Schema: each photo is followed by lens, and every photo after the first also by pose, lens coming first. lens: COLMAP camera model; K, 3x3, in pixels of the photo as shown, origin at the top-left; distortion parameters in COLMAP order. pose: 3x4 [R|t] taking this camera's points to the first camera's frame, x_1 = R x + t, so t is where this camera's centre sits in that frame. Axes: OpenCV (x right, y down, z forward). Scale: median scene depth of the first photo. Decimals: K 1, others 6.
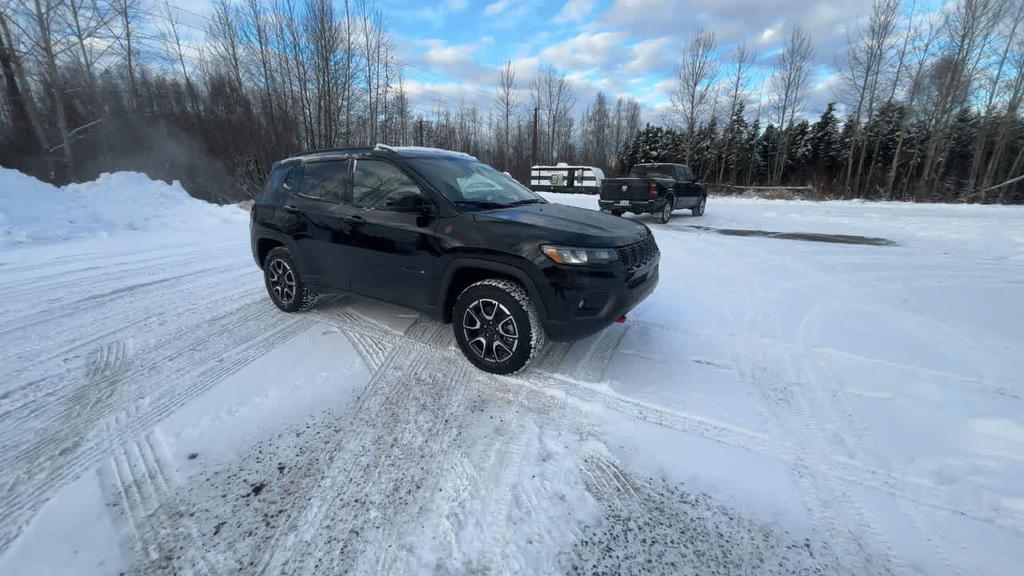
lens RADIAL K [[395.1, 0, 511.2], [0, 395.1, 287.5], [0, 0, 1]] dist [-0.002440, 0.000447]
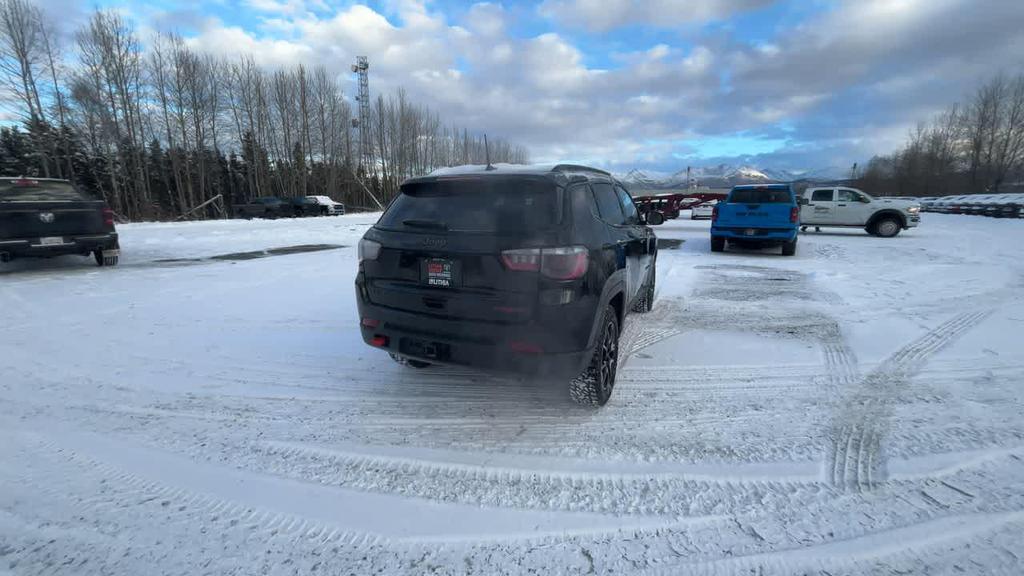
lens RADIAL K [[395.1, 0, 510.7], [0, 395.1, 289.5], [0, 0, 1]] dist [-0.002440, 0.000447]
pose [[-0.099938, -0.220170, 0.970329, -0.601889], [0.265312, 0.934006, 0.239253, -0.164145], [-0.958969, 0.281350, -0.034929, 0.582992]]
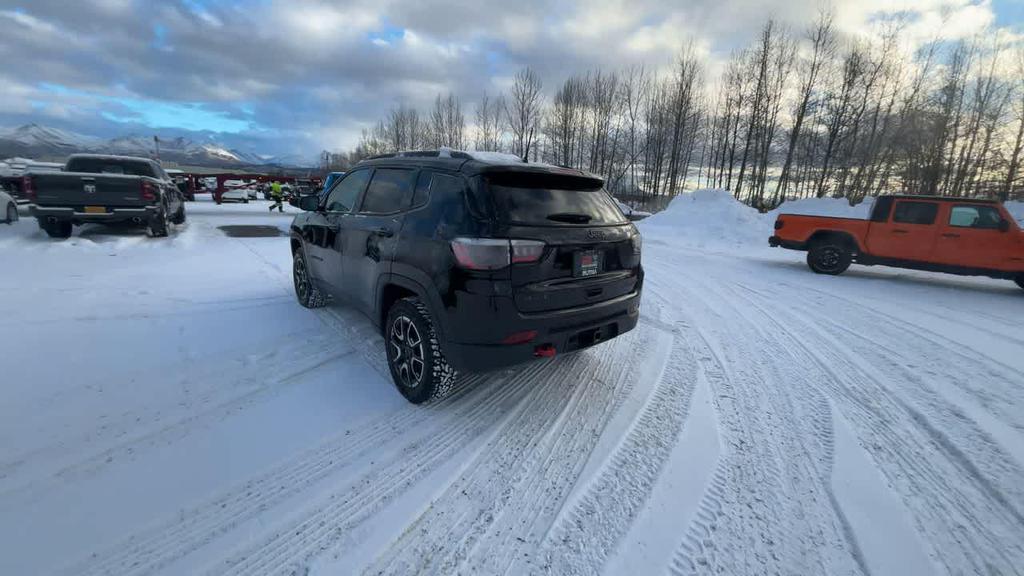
lens RADIAL K [[395.1, 0, 512.5], [0, 395.1, 287.4], [0, 0, 1]] dist [-0.002440, 0.000447]
pose [[-0.946182, -0.122922, 0.299382, -0.370880], [0.030656, 0.886860, 0.461020, -0.243080], [-0.322179, 0.445387, -0.835363, 0.885897]]
